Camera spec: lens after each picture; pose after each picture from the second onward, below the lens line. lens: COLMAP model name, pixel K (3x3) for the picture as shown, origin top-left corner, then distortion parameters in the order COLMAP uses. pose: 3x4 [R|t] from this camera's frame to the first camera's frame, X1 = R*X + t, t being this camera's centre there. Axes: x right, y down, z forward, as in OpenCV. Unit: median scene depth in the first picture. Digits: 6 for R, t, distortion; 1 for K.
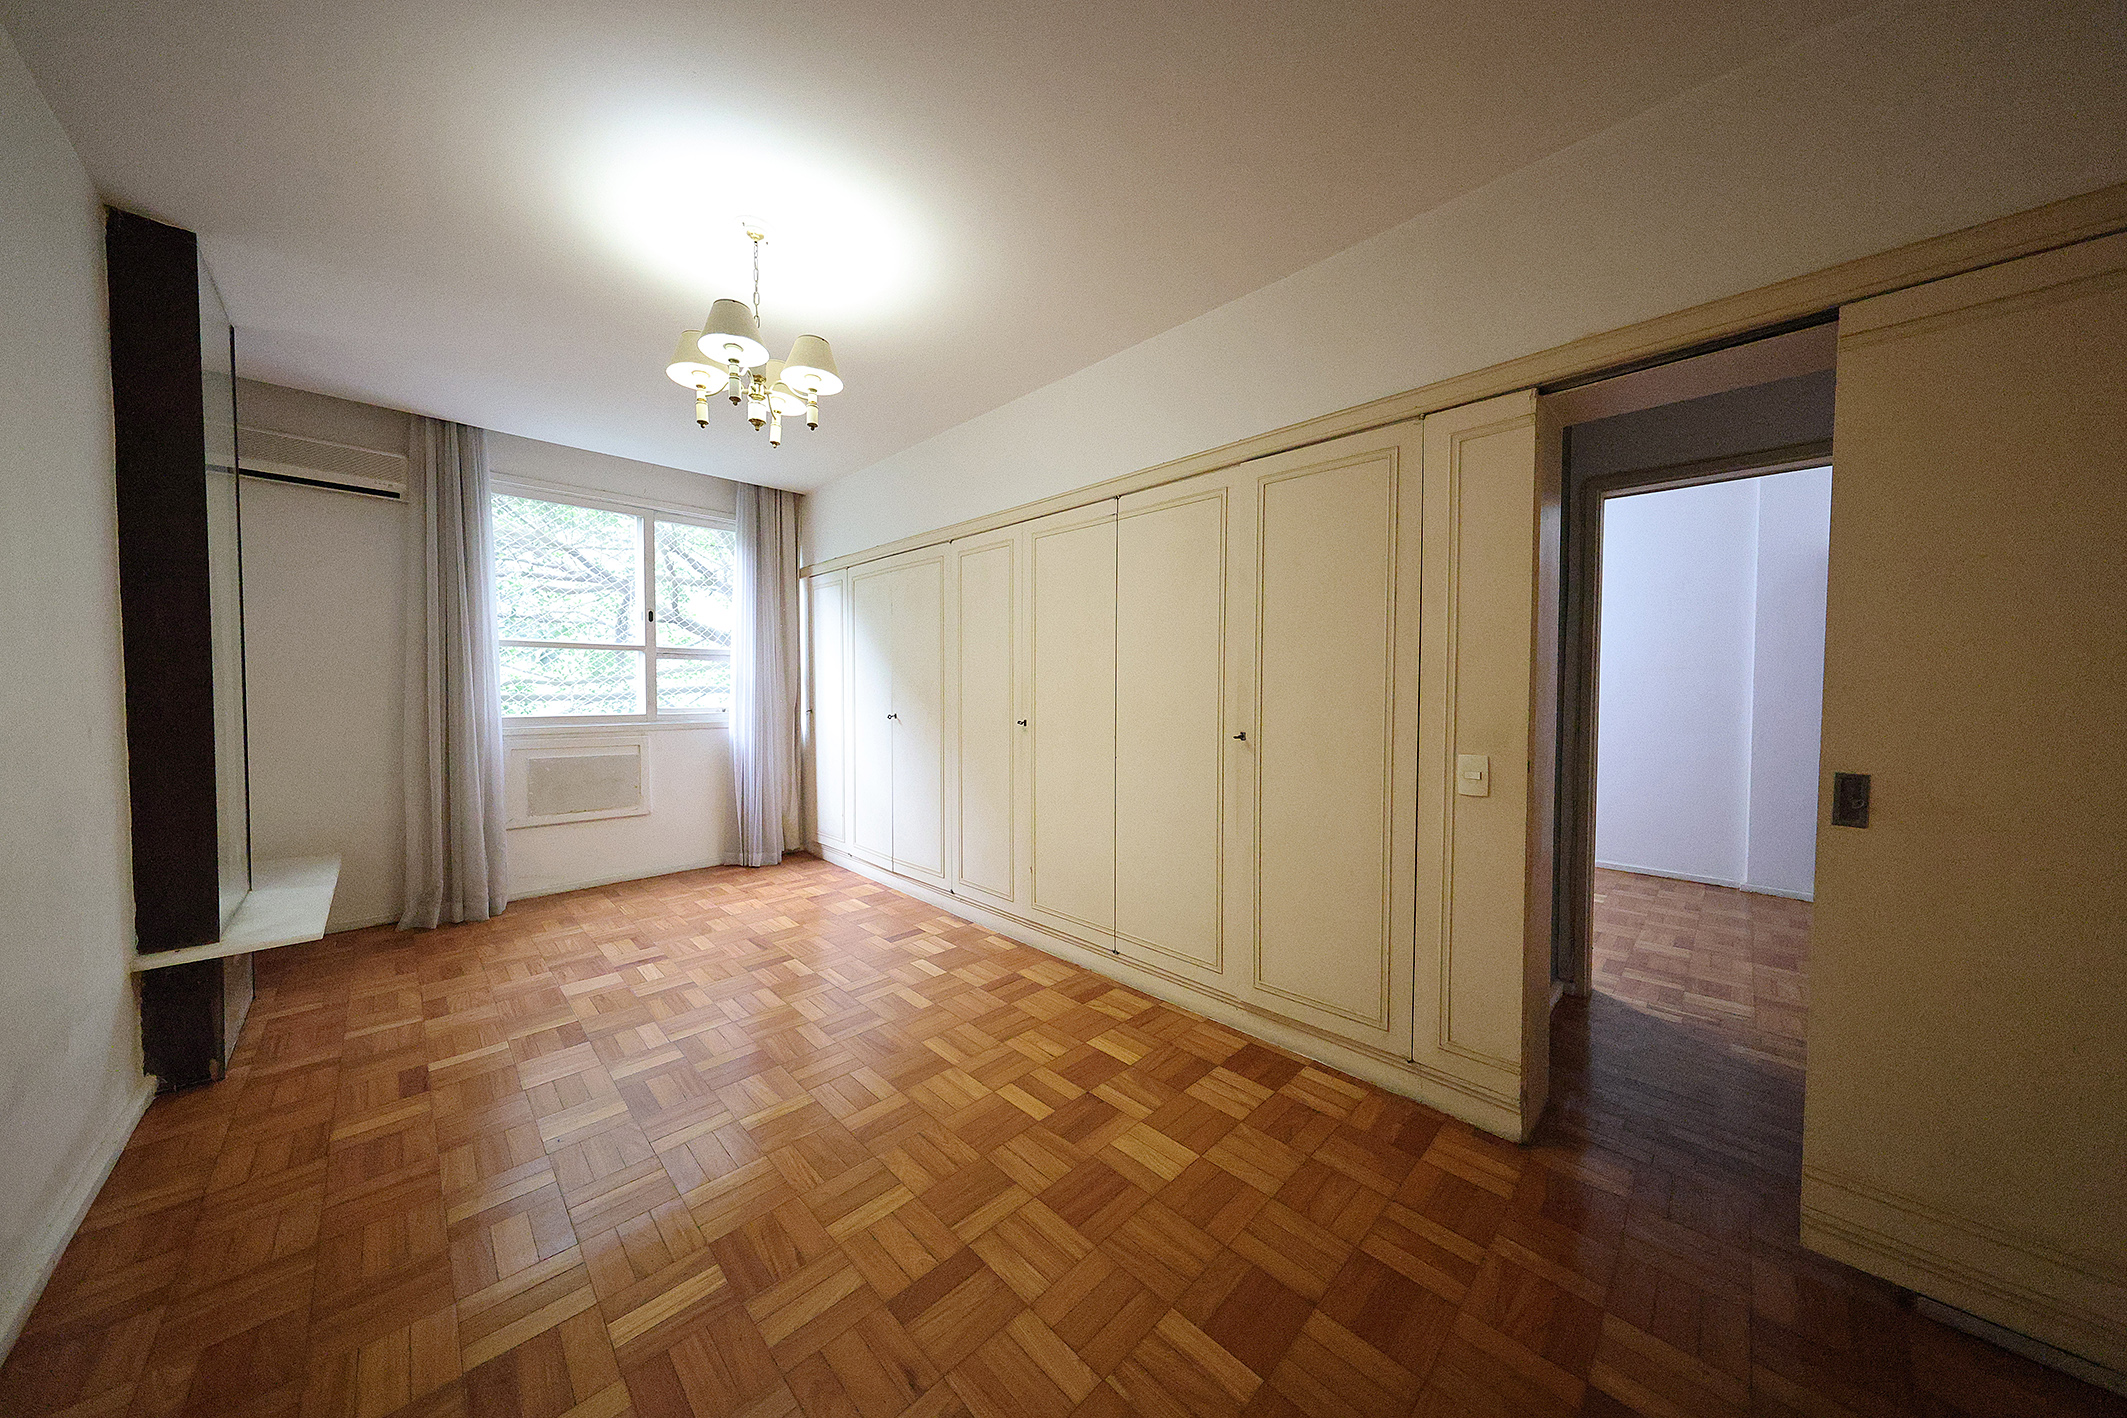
lens RADIAL K [[673.9, 0, 1059.8], [0, 673.9, 708.1], [0, 0, 1]] dist [0.000296, -0.000026]
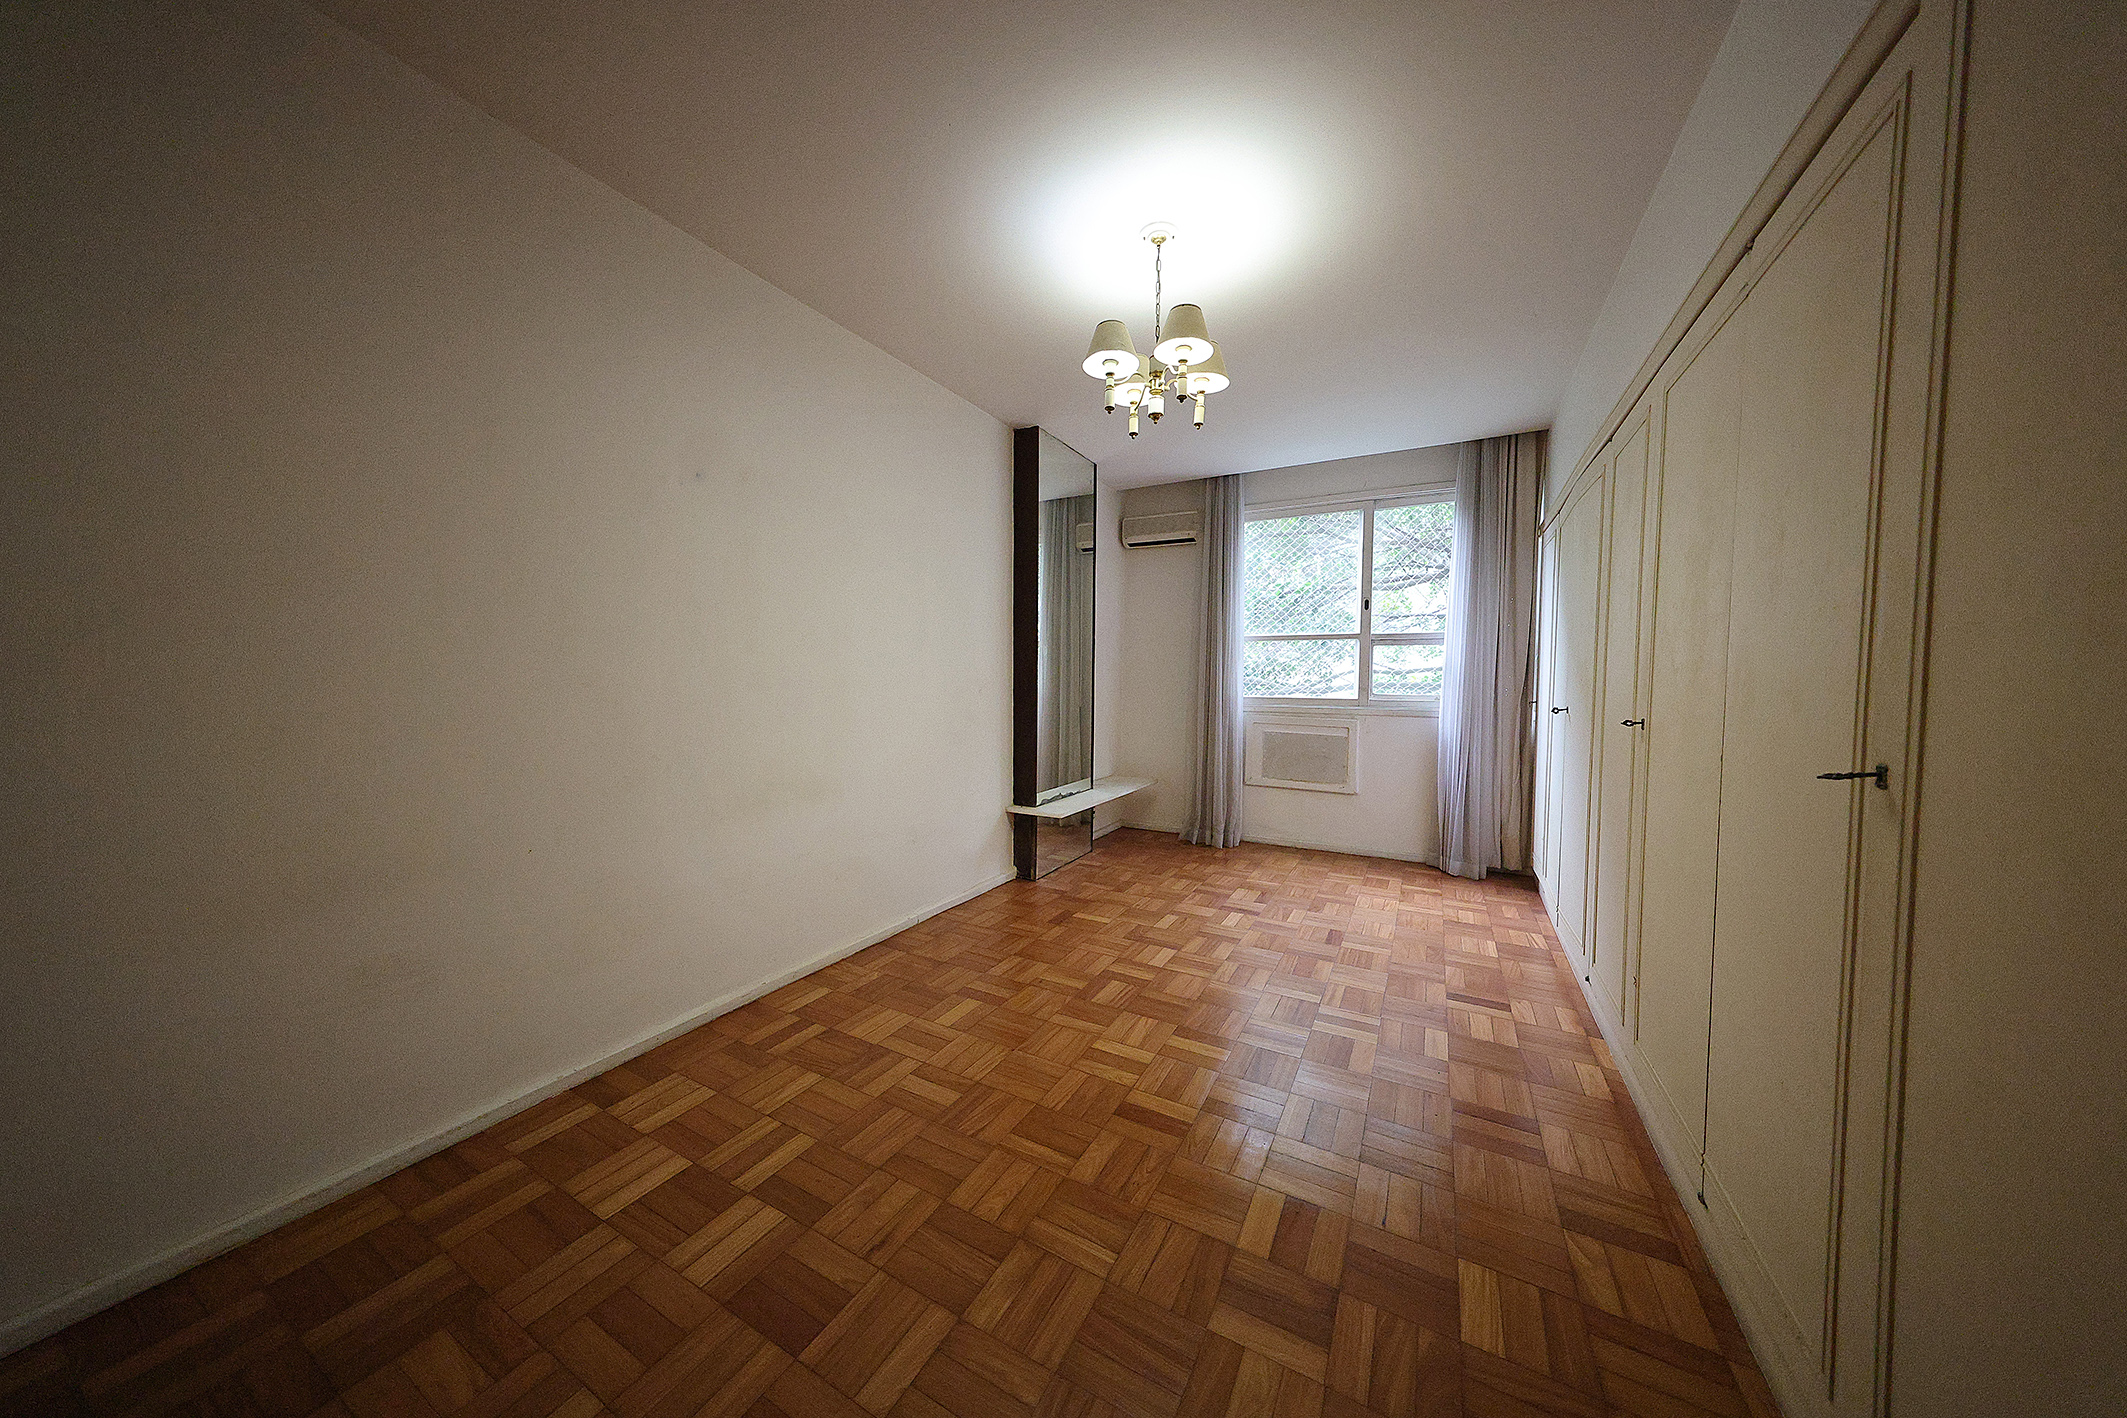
lens RADIAL K [[673.9, 0, 1059.8], [0, 673.9, 708.1], [0, 0, 1]] dist [0.000296, -0.000026]
pose [[0.277097, 0.041677, -0.959938, 0.303261], [-0.036925, 0.998783, 0.032705, 0.006917], [0.960132, 0.026383, 0.278299, 0.305456]]
